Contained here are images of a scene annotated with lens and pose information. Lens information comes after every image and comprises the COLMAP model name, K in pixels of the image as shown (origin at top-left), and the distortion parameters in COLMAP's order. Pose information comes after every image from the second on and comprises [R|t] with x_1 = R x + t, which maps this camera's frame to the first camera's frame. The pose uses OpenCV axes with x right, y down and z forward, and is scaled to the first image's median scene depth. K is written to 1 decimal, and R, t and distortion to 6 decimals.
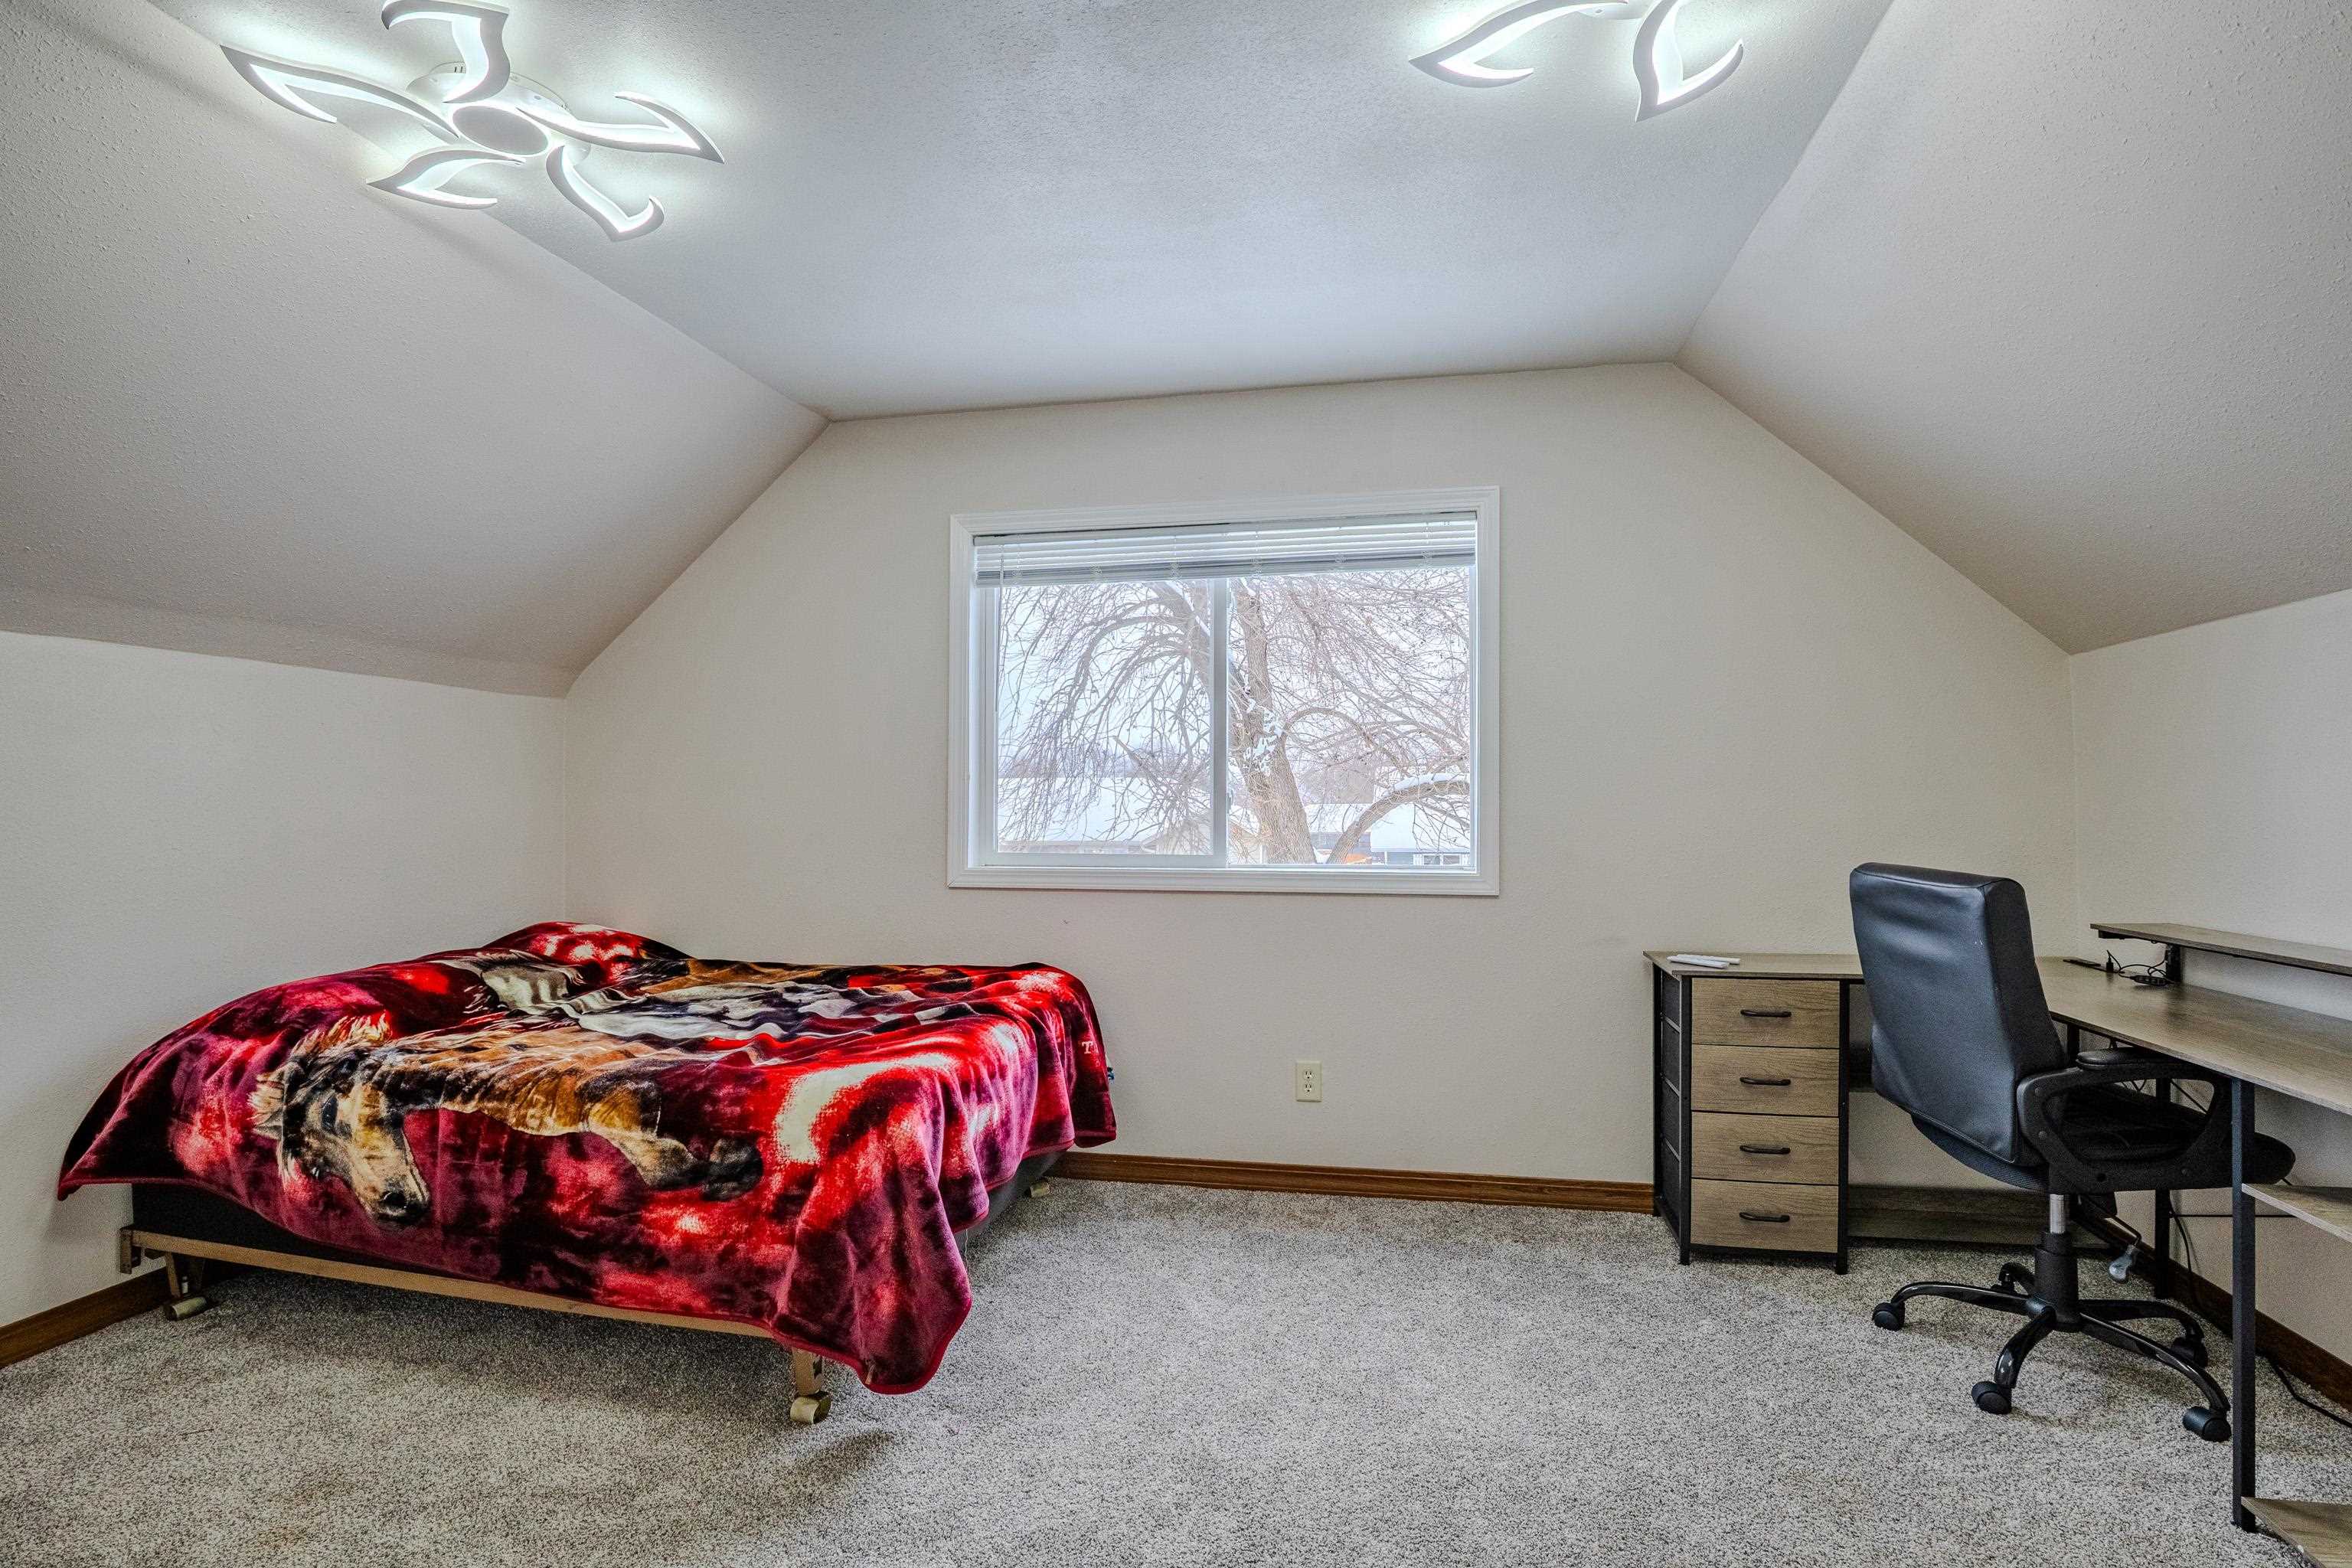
lens RADIAL K [[1099.6, 0, 1176.0], [0, 1099.6, 784.0], [0, 0, 1]] dist [0.000564, 0.000404]
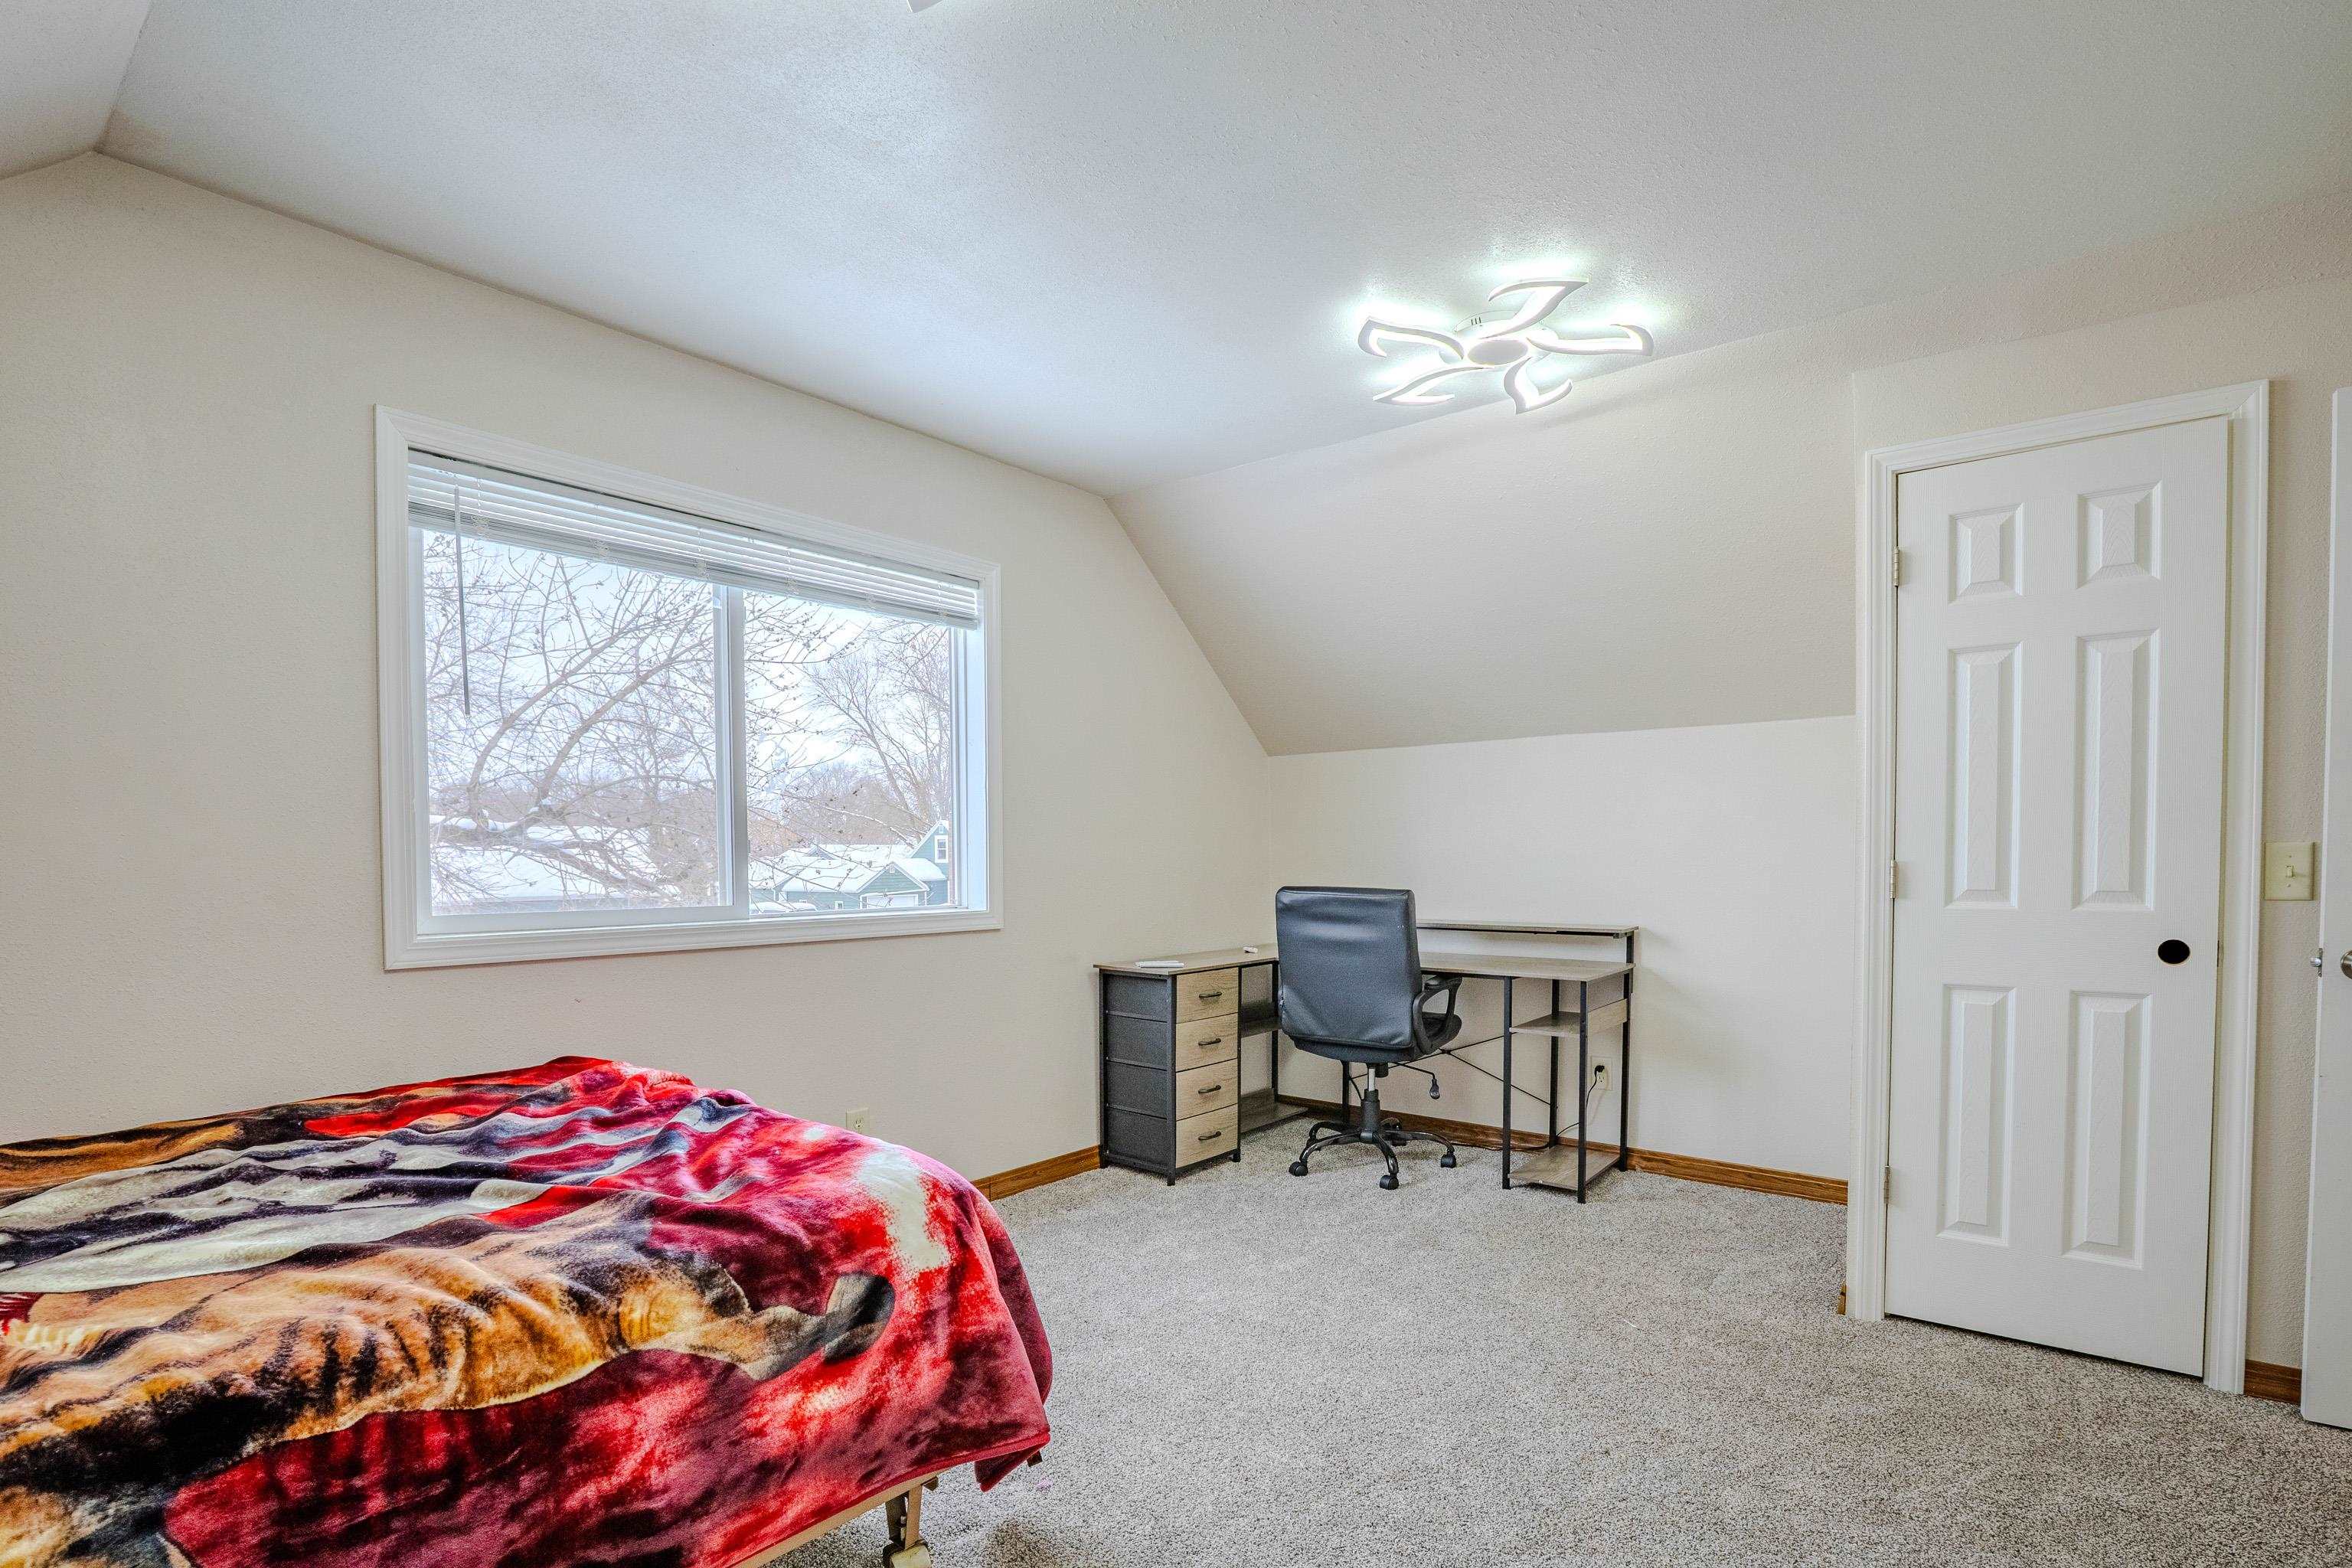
lens RADIAL K [[1155.8, 0, 1177.4], [0, 1155.8, 871.5], [0, 0, 1]] dist [0.020966, 0.000075]
pose [[0.473084, -0.016779, 0.880857, -0.800268], [-0.014511, 0.999535, 0.026833, 0.009732], [-0.880898, -0.025476, 0.472621, 0.330020]]
